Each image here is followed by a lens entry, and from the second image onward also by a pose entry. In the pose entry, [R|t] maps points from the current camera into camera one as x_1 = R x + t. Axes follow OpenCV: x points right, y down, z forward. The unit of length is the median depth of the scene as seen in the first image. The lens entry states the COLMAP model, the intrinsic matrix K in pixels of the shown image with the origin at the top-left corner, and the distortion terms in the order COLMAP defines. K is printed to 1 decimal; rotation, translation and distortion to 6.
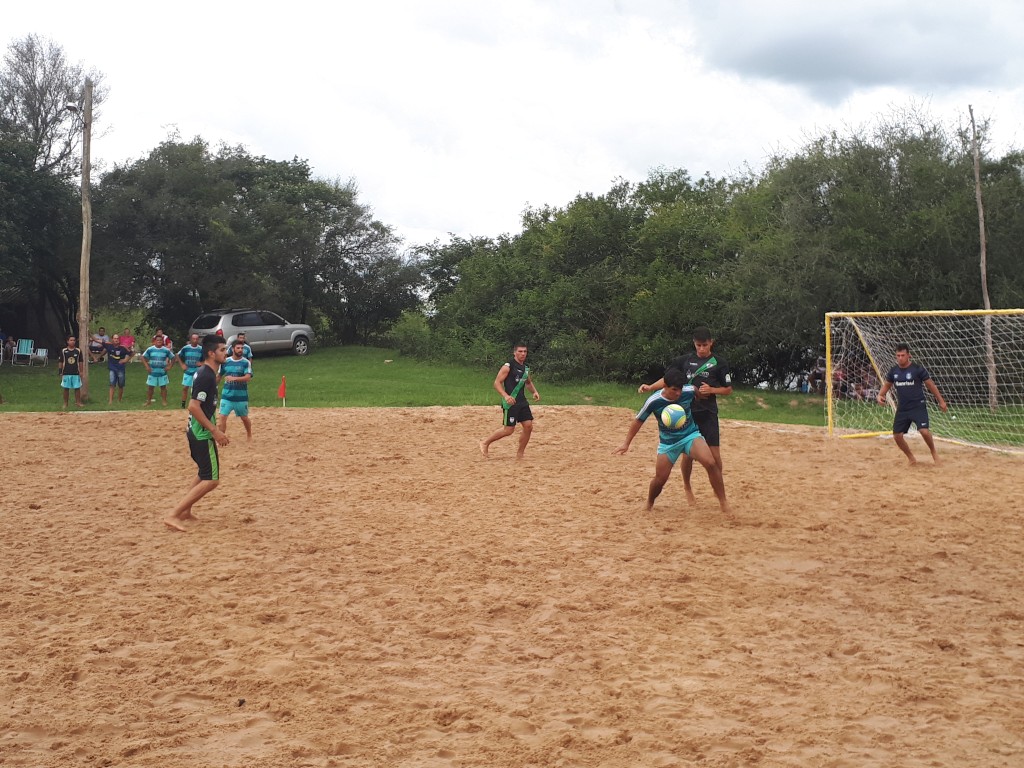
lens RADIAL K [[1230.4, 0, 511.0], [0, 1230.4, 378.4], [0, 0, 1]] dist [0.201329, -0.595044]
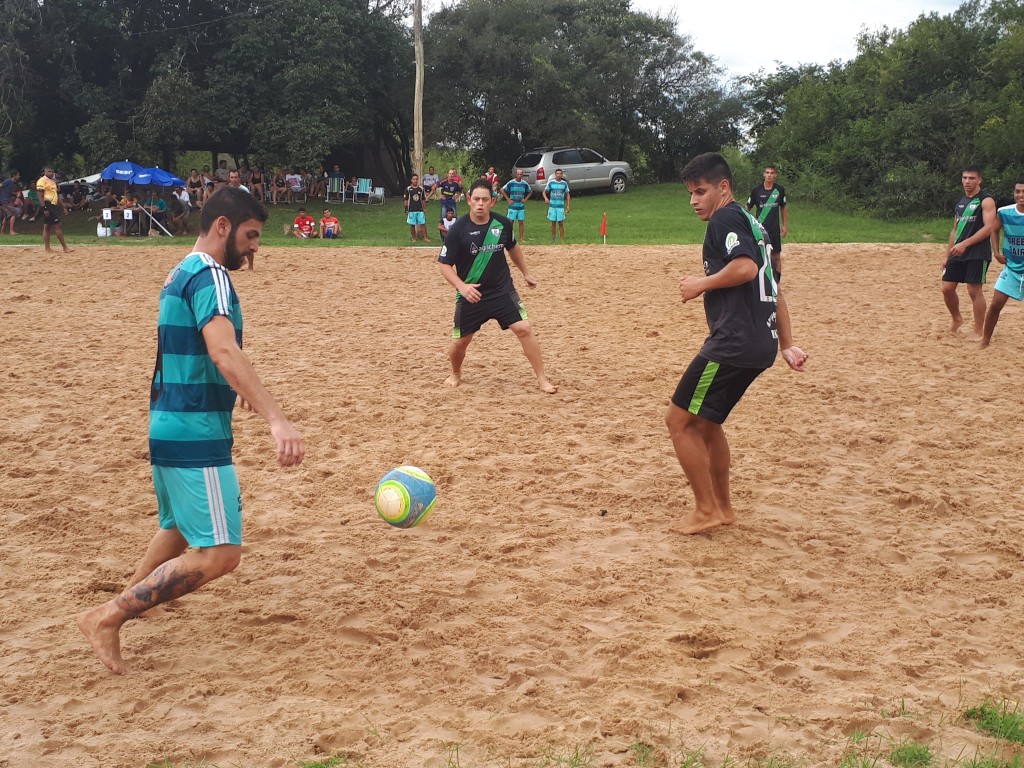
lens RADIAL K [[1230.4, 0, 511.0], [0, 1230.4, 378.4], [0, 0, 1]] dist [0.201329, -0.595044]
pose [[0.969429, 0.033327, -0.243097, -0.027267], [-0.002177, 0.991862, 0.127298, 0.010501], [0.245361, -0.122877, 0.961613, 0.001389]]
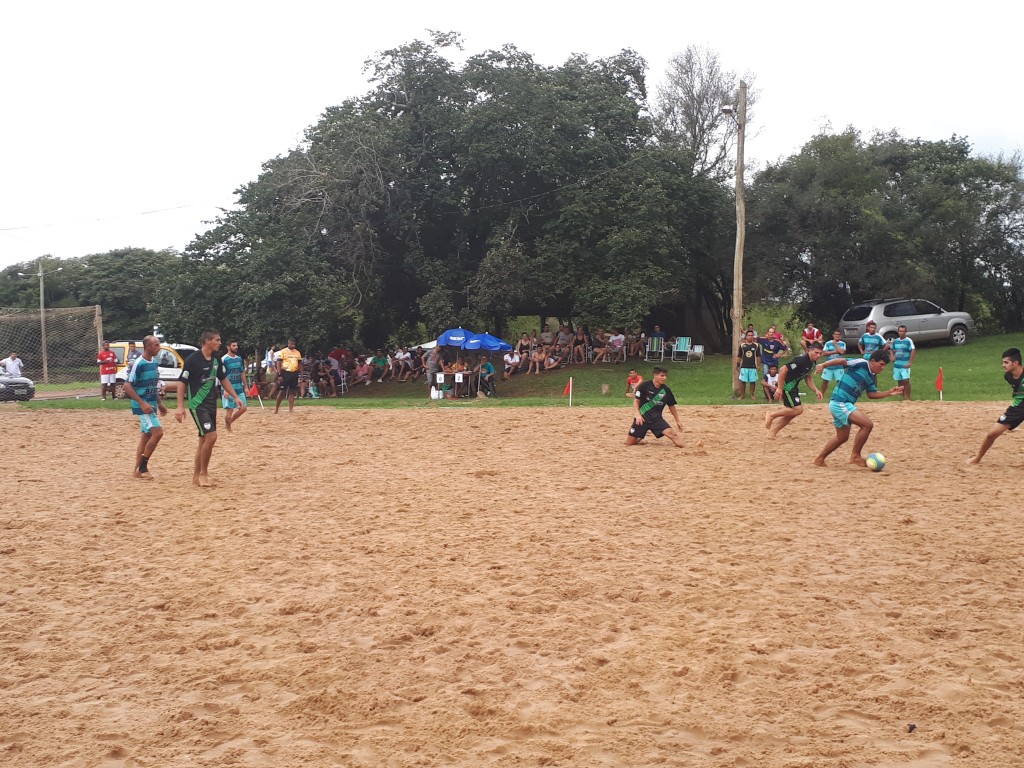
lens RADIAL K [[1234.3, 0, 516.9], [0, 1234.3, 384.6], [0, 0, 1]] dist [0.203160, -0.598653]
pose [[0.874833, -0.008322, -0.484353, -0.015622], [0.013035, 0.999895, 0.006363, 0.002118], [0.484249, -0.011880, 0.874850, 0.047608]]
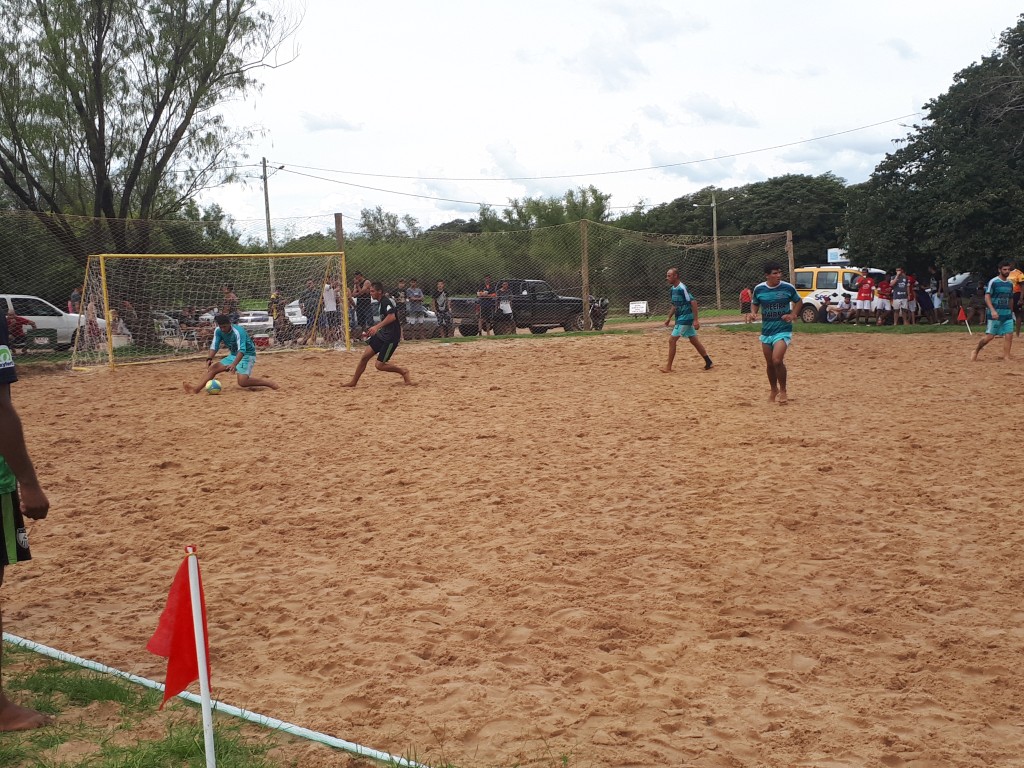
lens RADIAL K [[1237.8, 0, 483.6], [0, 1237.8, 349.3], [0, 0, 1]] dist [0.161498, -0.436909]
pose [[0.512439, 0.021416, -0.858456, -0.142575], [0.009574, 0.999484, 0.030649, 0.007267], [0.858670, -0.023925, 0.511970, -0.022232]]
